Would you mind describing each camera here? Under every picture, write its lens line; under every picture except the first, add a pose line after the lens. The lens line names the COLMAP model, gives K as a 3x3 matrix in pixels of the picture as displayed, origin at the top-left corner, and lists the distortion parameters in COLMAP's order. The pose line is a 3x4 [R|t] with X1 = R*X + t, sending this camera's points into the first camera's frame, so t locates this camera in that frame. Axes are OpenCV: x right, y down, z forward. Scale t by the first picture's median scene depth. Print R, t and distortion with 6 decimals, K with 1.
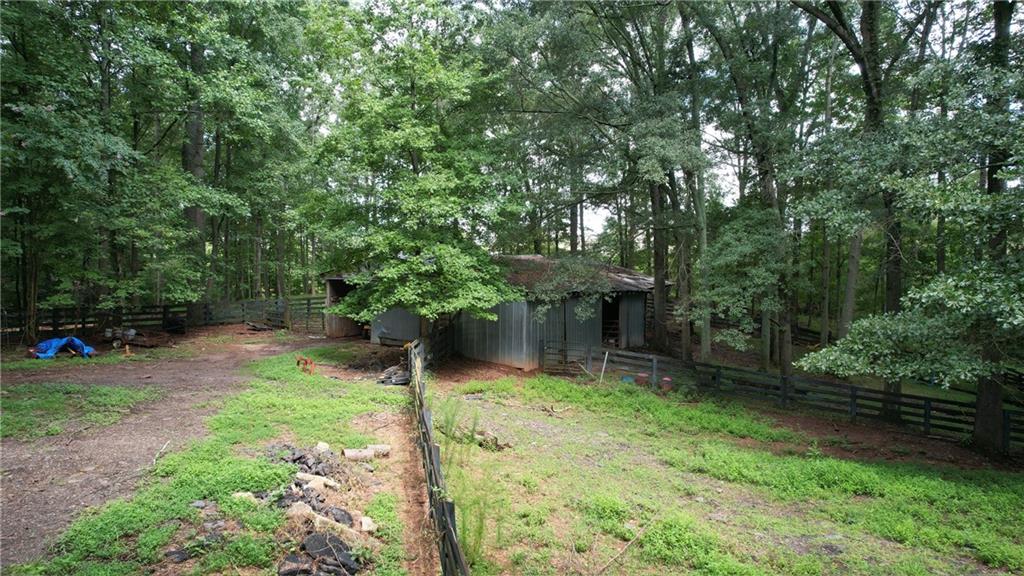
lens RADIAL K [[654.9, 0, 512.6], [0, 654.9, 287.0], [0, 0, 1]] dist [-0.079155, 0.068688]
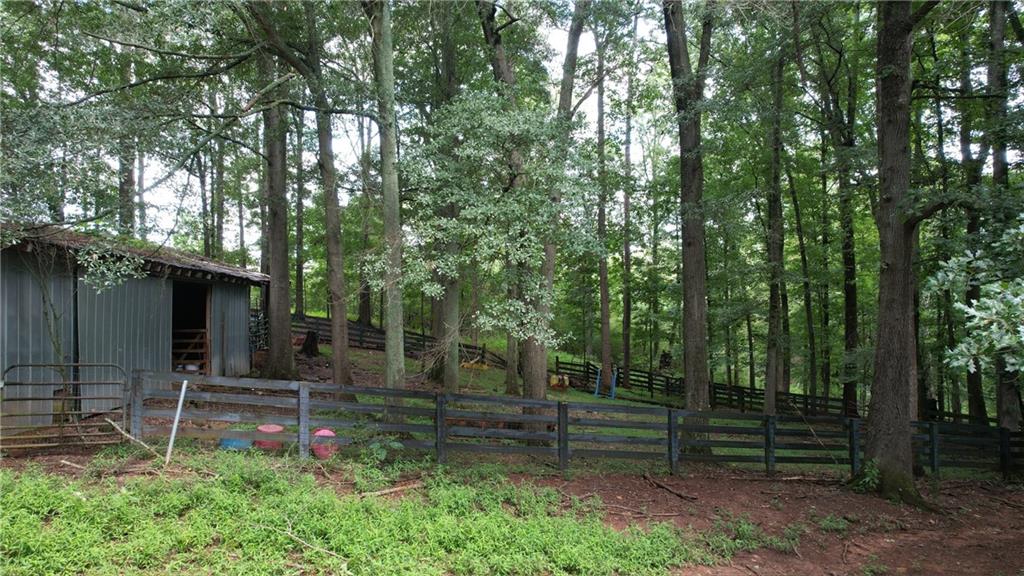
lens RADIAL K [[654.9, 0, 512.6], [0, 654.9, 287.0], [0, 0, 1]] dist [-0.079155, 0.068688]
pose [[0.814962, 0.006004, 0.579484, 0.080960], [0.024108, 0.998729, -0.044254, 0.064840], [-0.579013, 0.050035, 0.813781, 0.567778]]
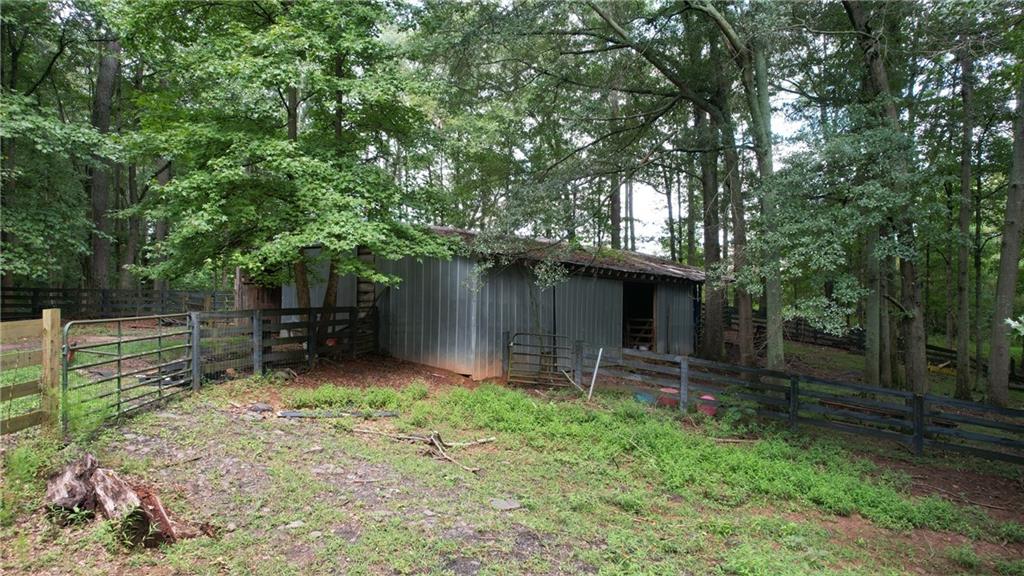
lens RADIAL K [[654.9, 0, 512.6], [0, 654.9, 287.0], [0, 0, 1]] dist [-0.079155, 0.068688]
pose [[0.992711, 0.002489, -0.120491, 0.136059], [-0.008114, 0.998899, -0.046211, 0.071270], [0.120243, 0.046852, 0.991638, 0.394128]]
